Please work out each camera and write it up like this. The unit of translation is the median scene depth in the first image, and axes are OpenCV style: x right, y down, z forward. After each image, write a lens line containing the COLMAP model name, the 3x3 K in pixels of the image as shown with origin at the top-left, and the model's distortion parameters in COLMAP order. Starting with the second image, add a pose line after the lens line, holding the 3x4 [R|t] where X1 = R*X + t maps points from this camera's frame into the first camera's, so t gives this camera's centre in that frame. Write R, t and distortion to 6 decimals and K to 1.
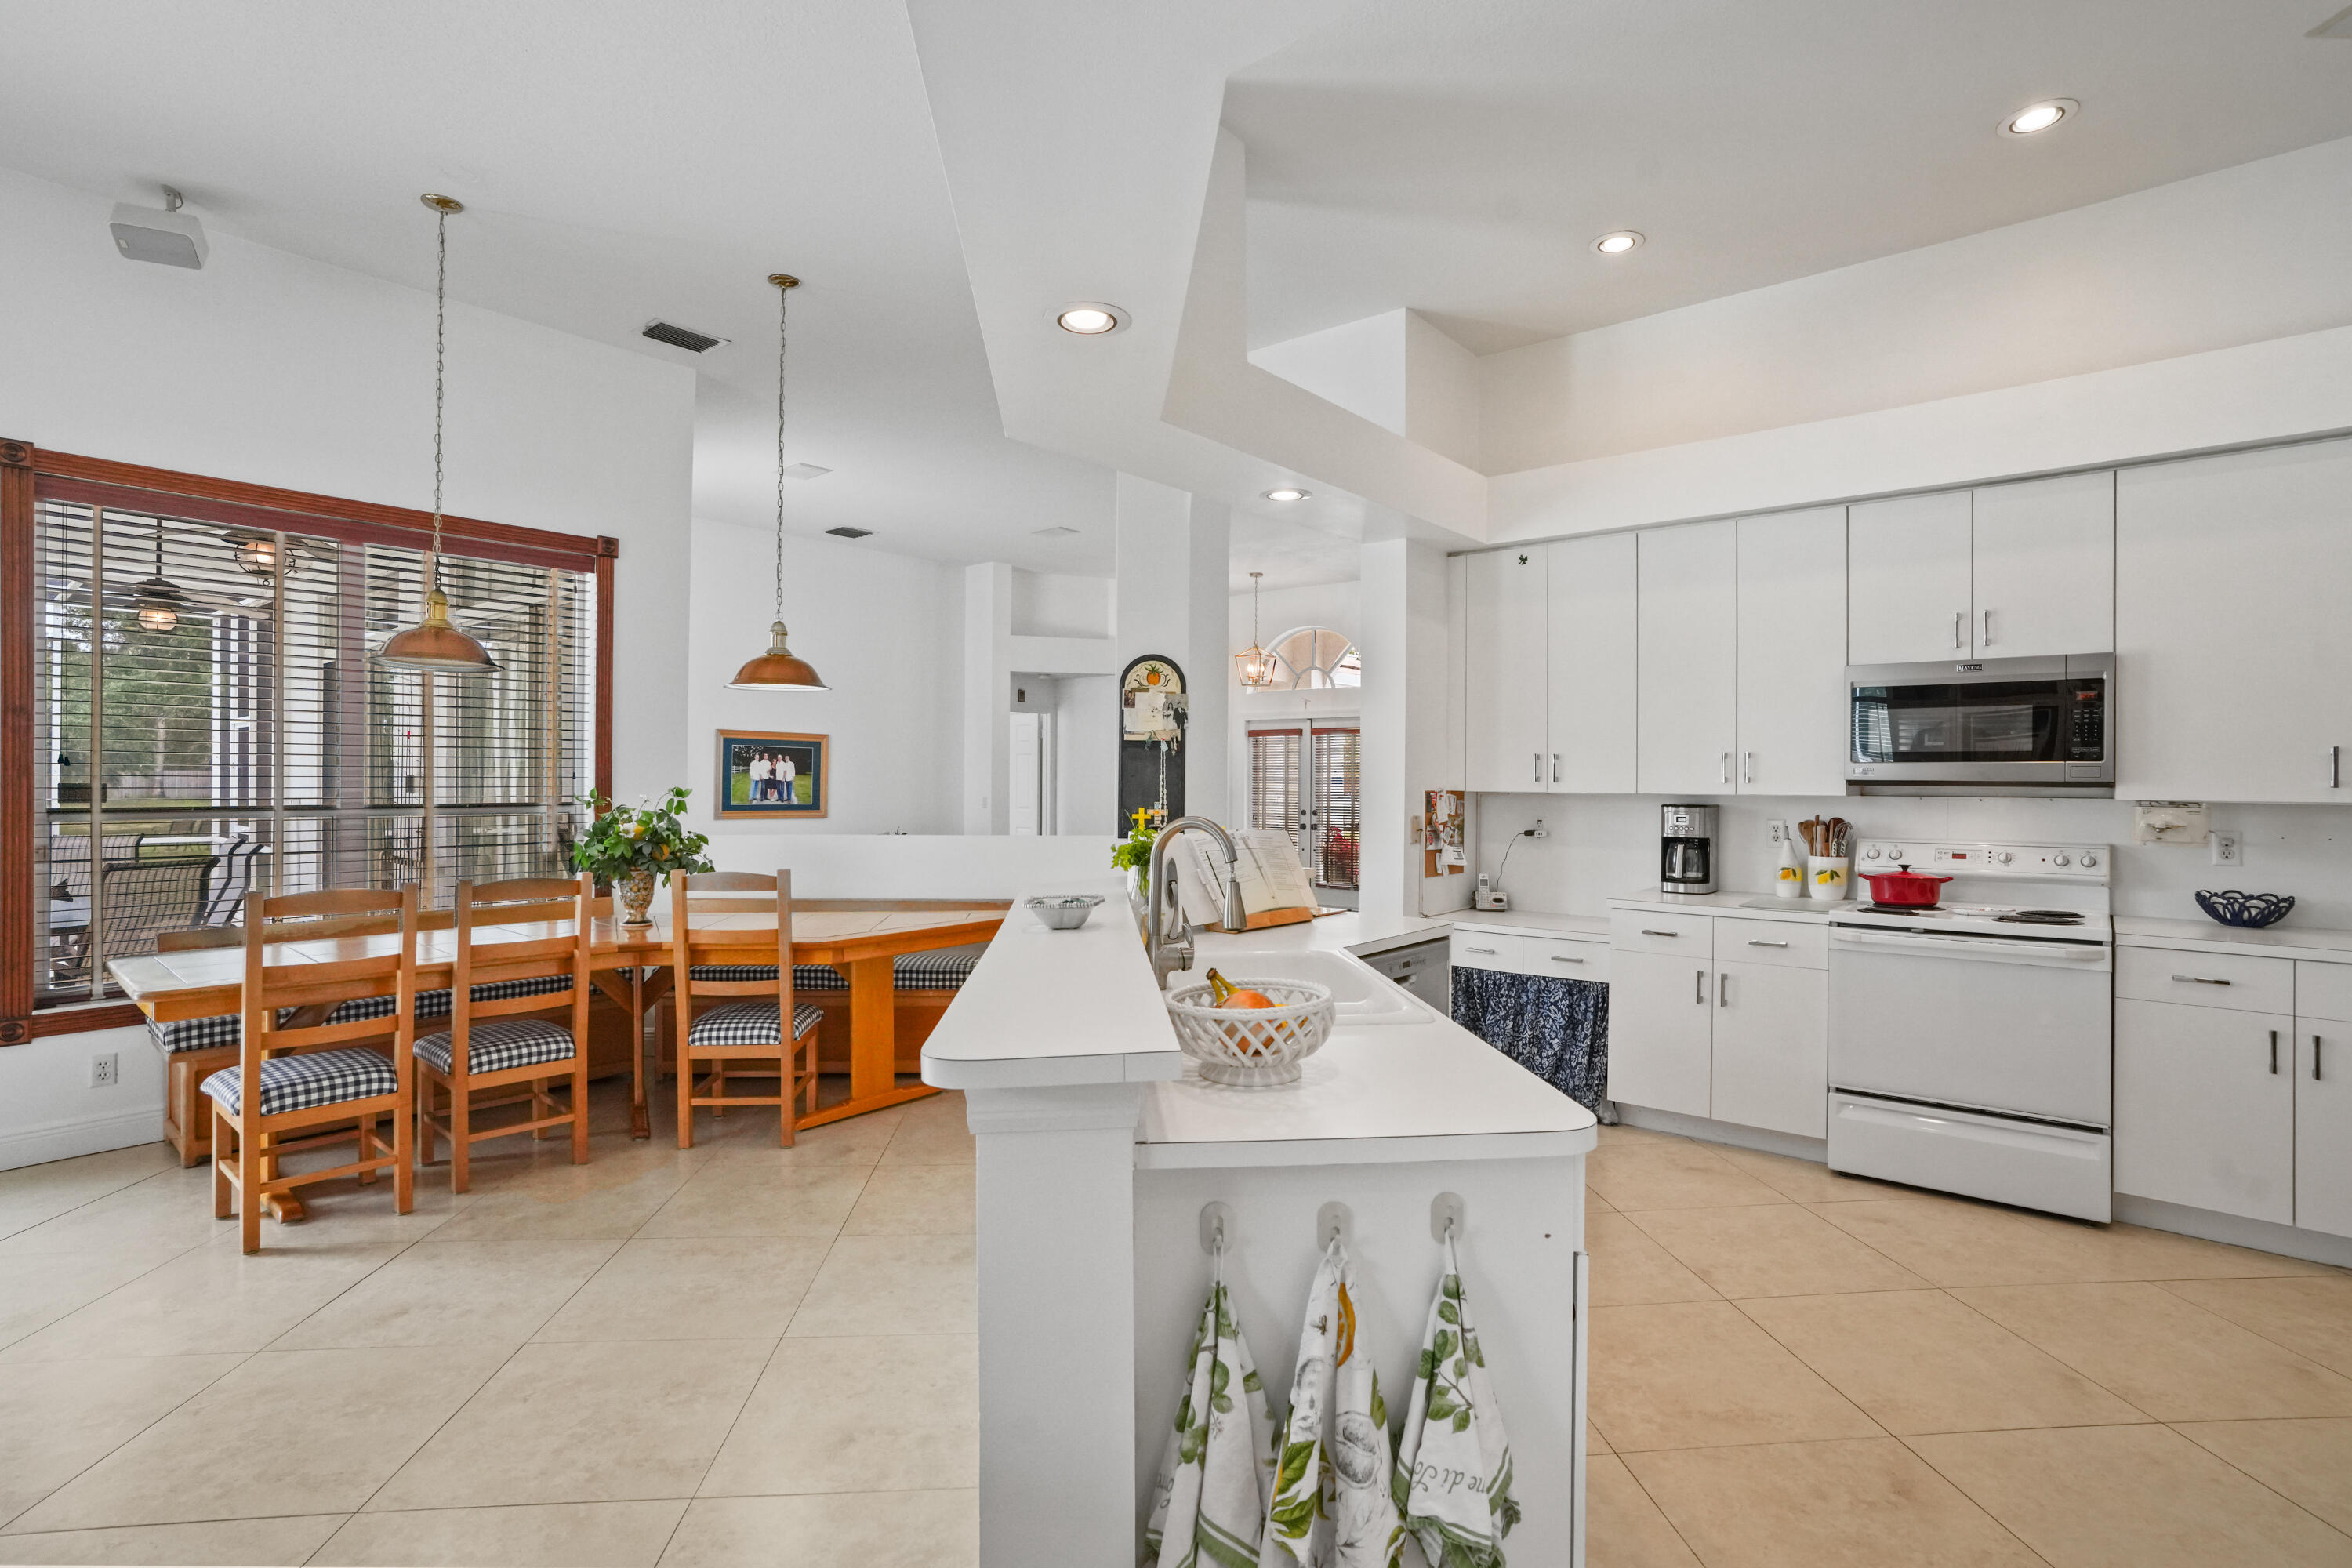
lens RADIAL K [[1073.8, 0, 1170.9], [0, 1073.8, 783.4], [0, 0, 1]] dist [-0.066214, 0.027633]
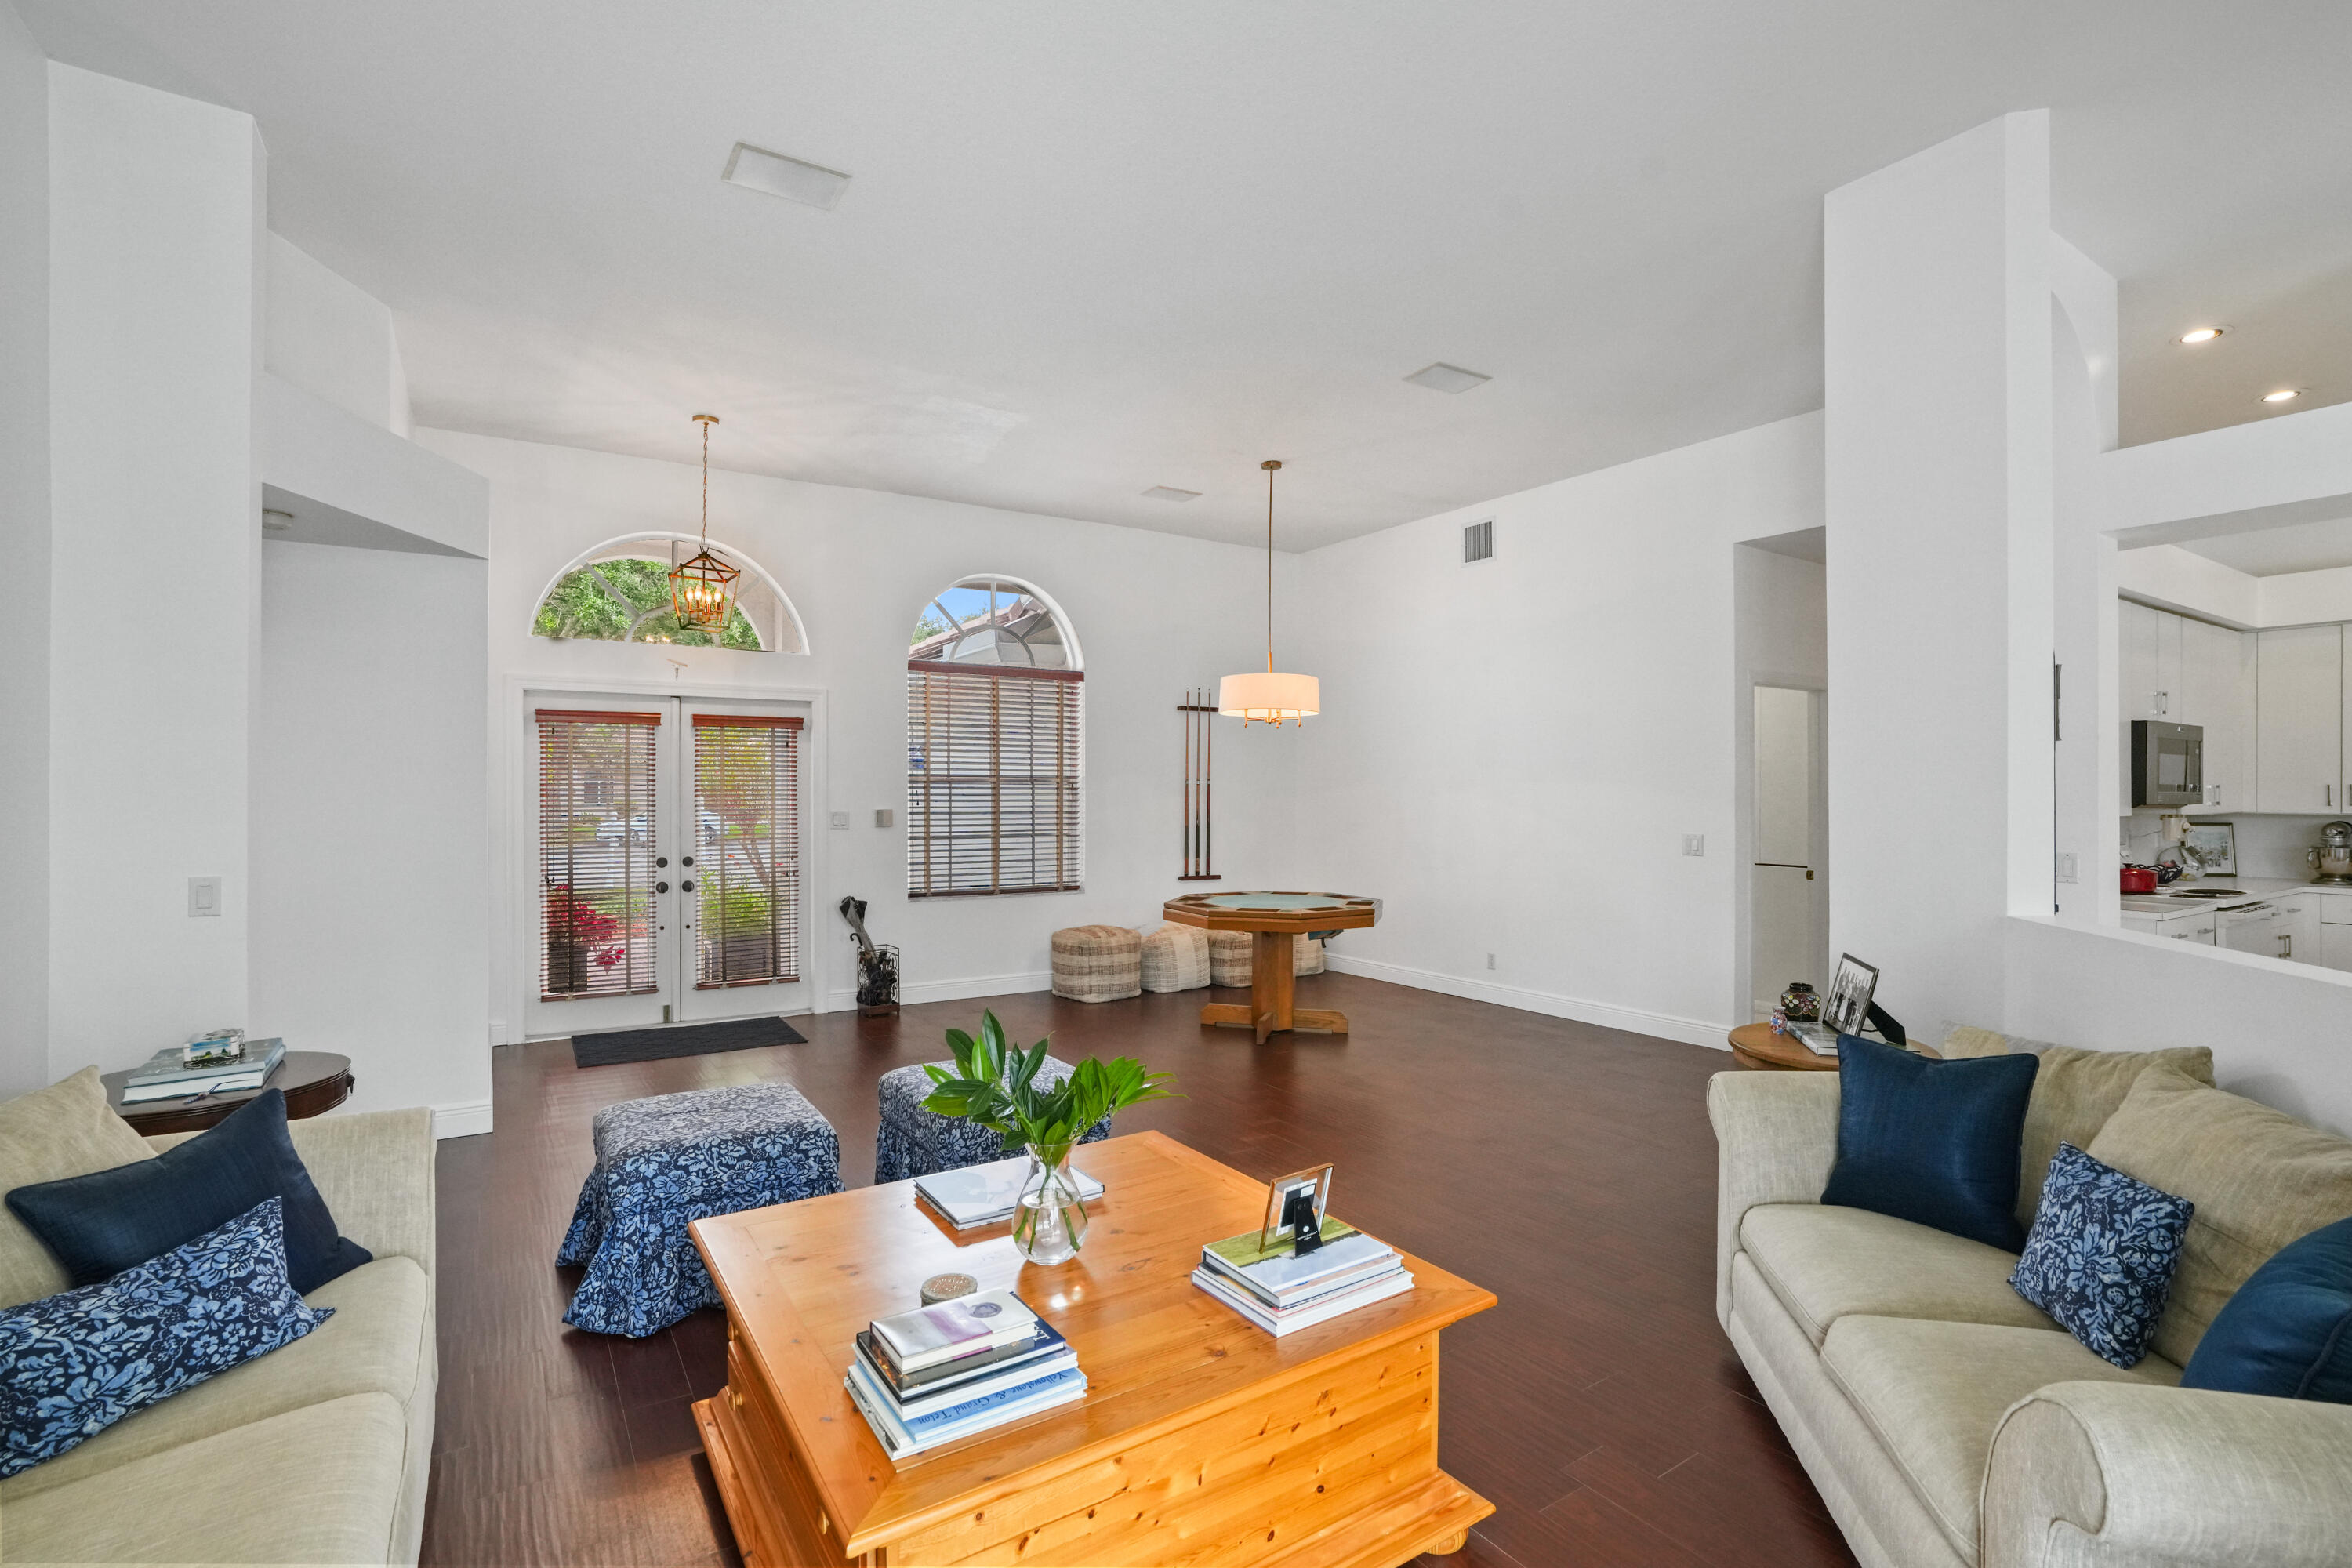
lens RADIAL K [[1084.9, 0, 1182.8], [0, 1084.9, 796.6], [0, 0, 1]] dist [-0.070160, 0.027318]
pose [[0.319278, -0.006317, 0.947640, -0.623042], [0.001506, 0.999980, 0.006158, -0.020372], [-0.947660, -0.000539, 0.319281, 1.099928]]
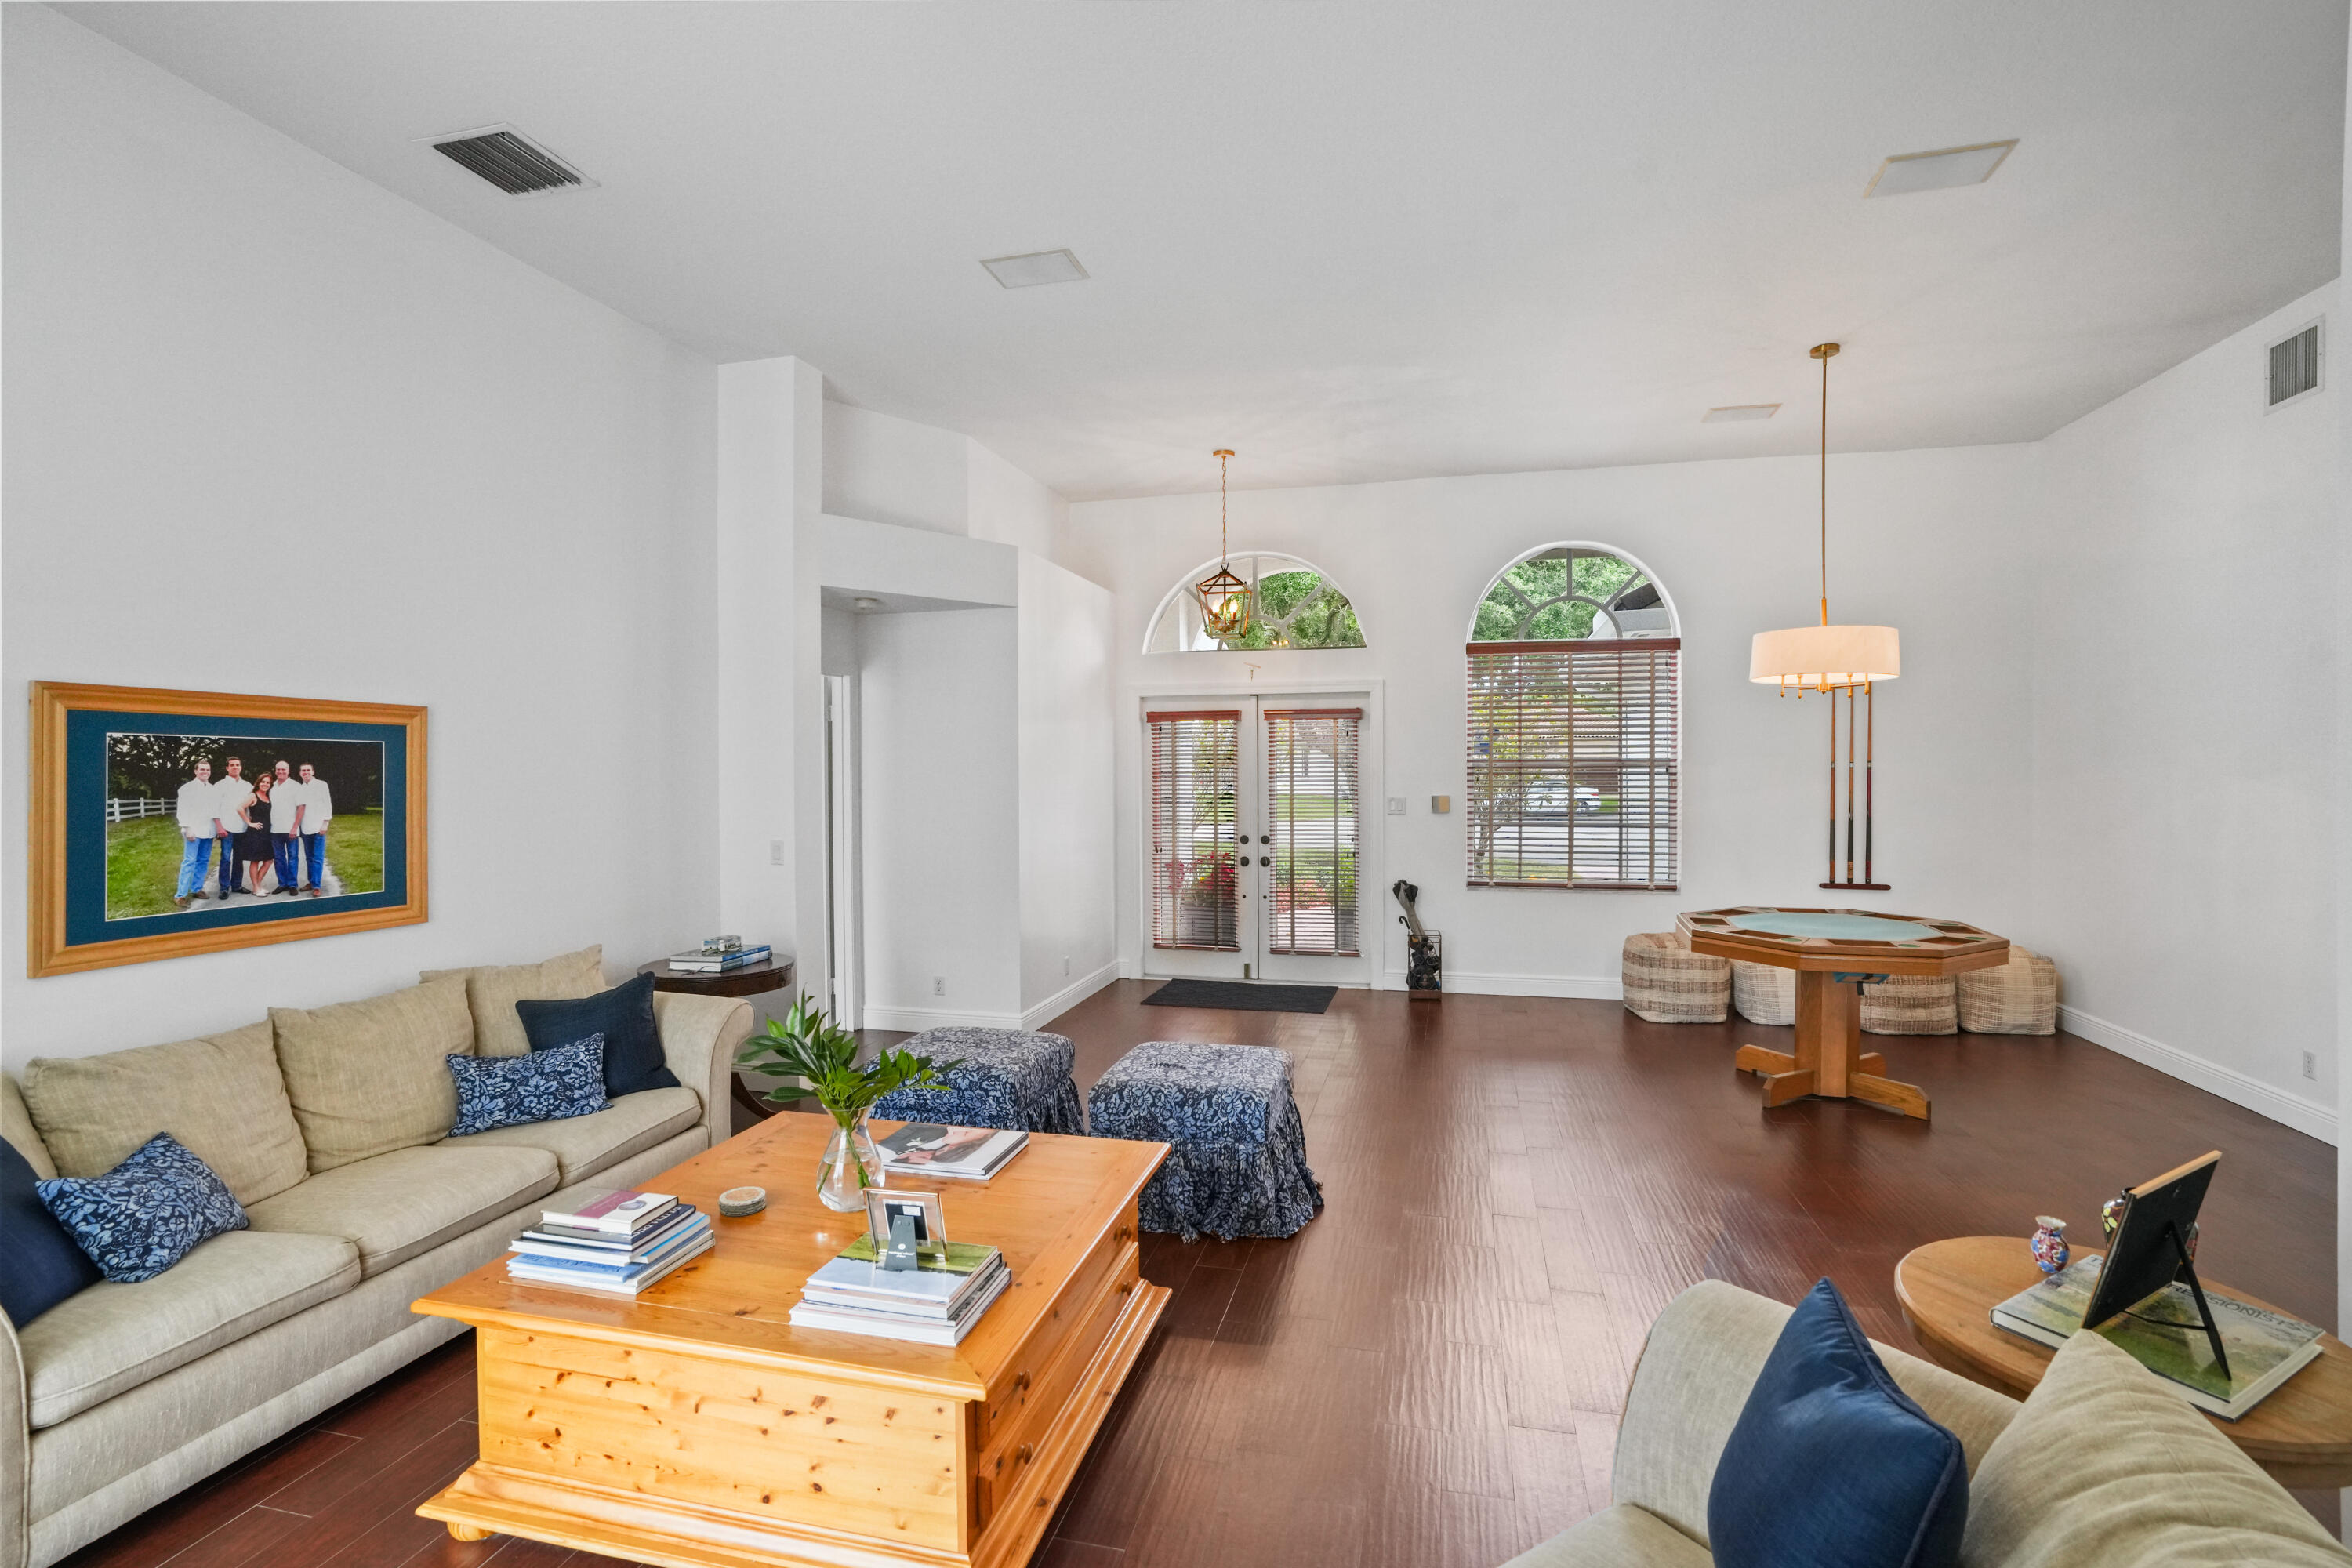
lens RADIAL K [[1073.8, 0, 1170.9], [0, 1073.8, 783.4], [0, 0, 1]] dist [-0.066214, 0.027633]
pose [[0.915357, -0.013295, 0.402423, -0.346281], [0.007979, 0.999857, 0.014884, -0.032859], [-0.402564, -0.010414, 0.915333, 0.830864]]
